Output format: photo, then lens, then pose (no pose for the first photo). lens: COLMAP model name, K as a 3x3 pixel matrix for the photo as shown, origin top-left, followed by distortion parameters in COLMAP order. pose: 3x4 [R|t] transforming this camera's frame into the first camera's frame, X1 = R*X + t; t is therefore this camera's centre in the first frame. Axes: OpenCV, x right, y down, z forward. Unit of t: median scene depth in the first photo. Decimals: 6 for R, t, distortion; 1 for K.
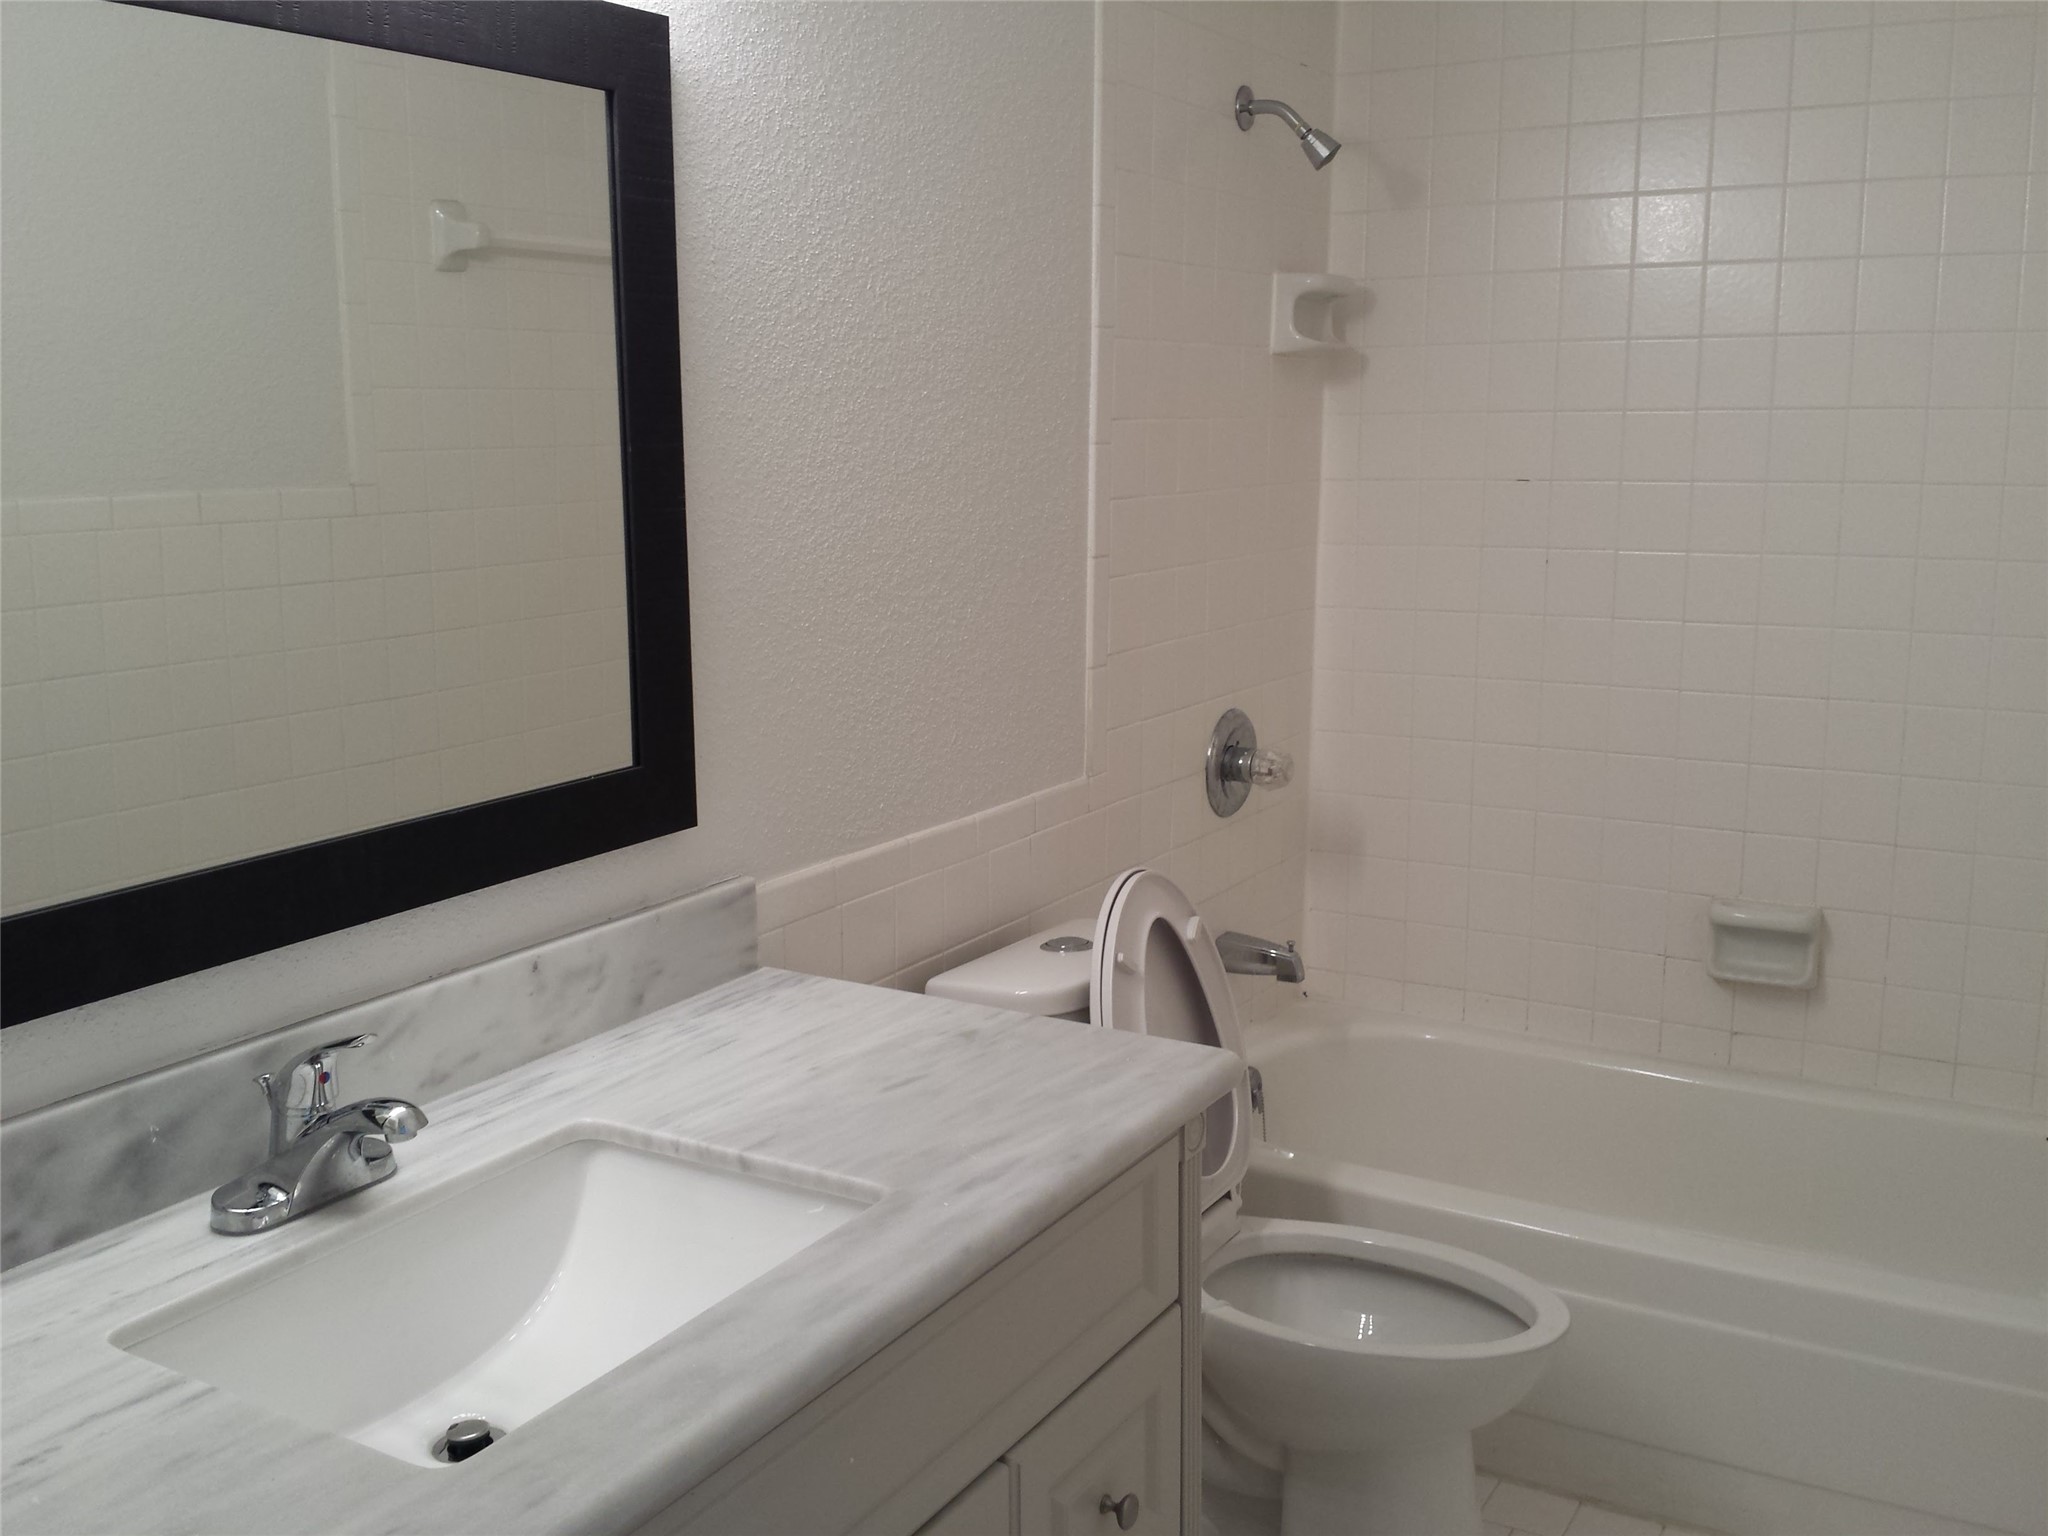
lens RADIAL K [[1895.2, 0, 1026.5], [0, 1895.2, 786.0], [0, 0, 1]] dist [0.155429, -0.388656]
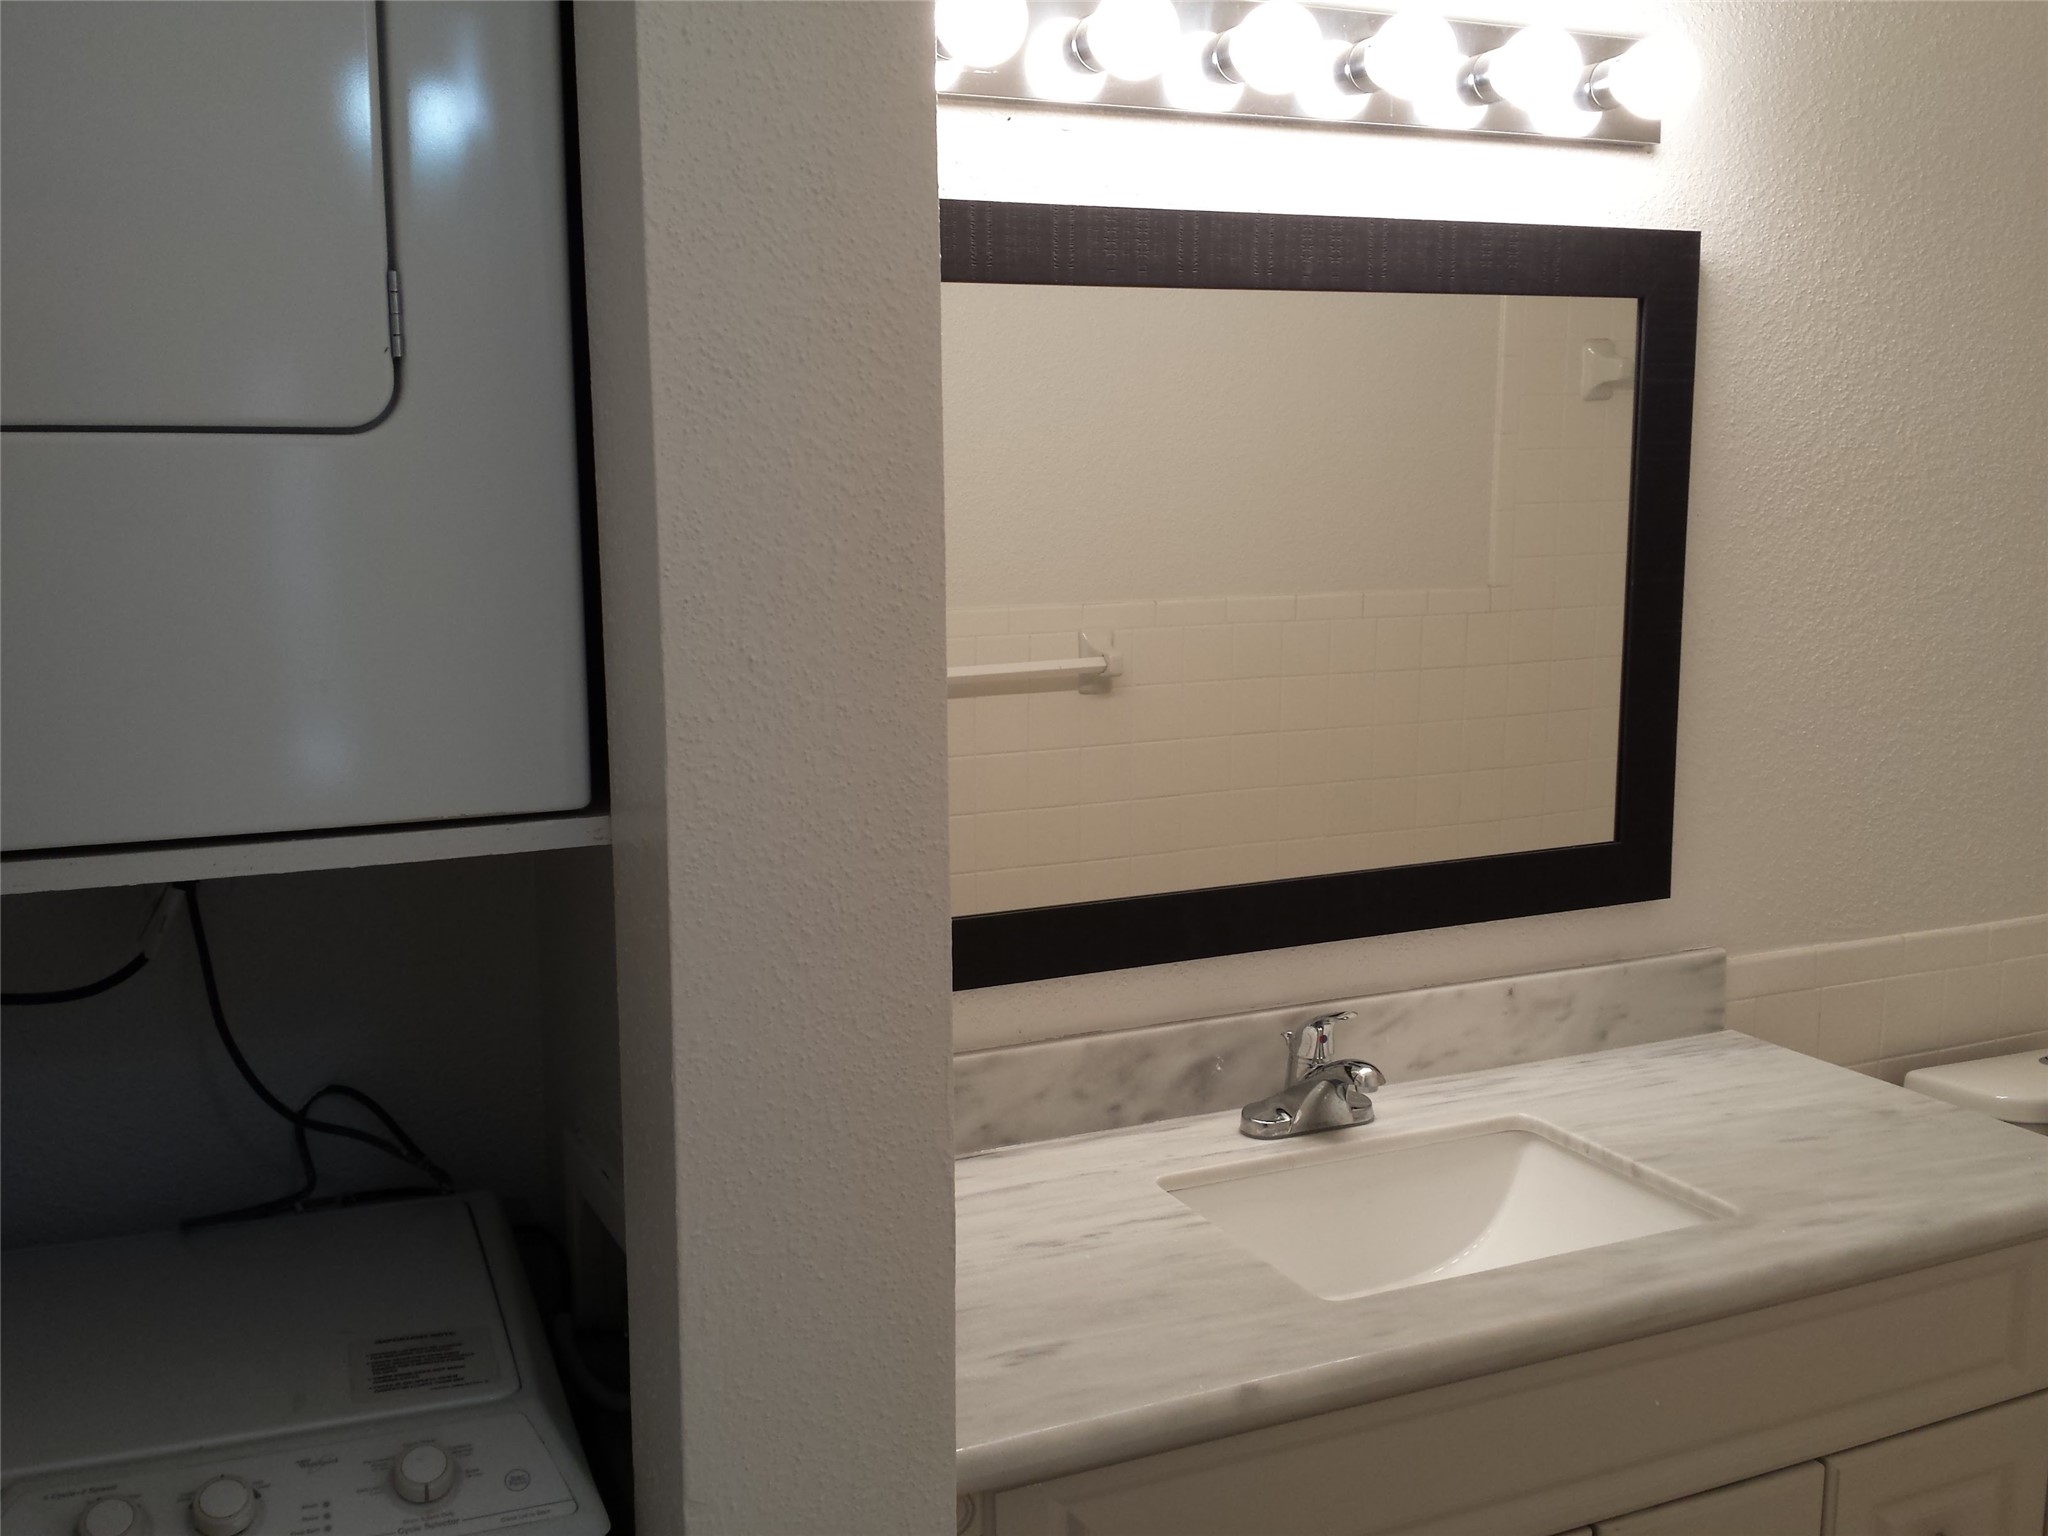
lens RADIAL K [[1895.2, 0, 1026.5], [0, 1895.2, 786.0], [0, 0, 1]] dist [0.155429, -0.388656]
pose [[0.812311, 0.081755, -0.577465, 0.210609], [-0.101465, 0.994837, -0.001884, -0.005954], [0.574330, 0.060123, 0.816413, -0.229621]]
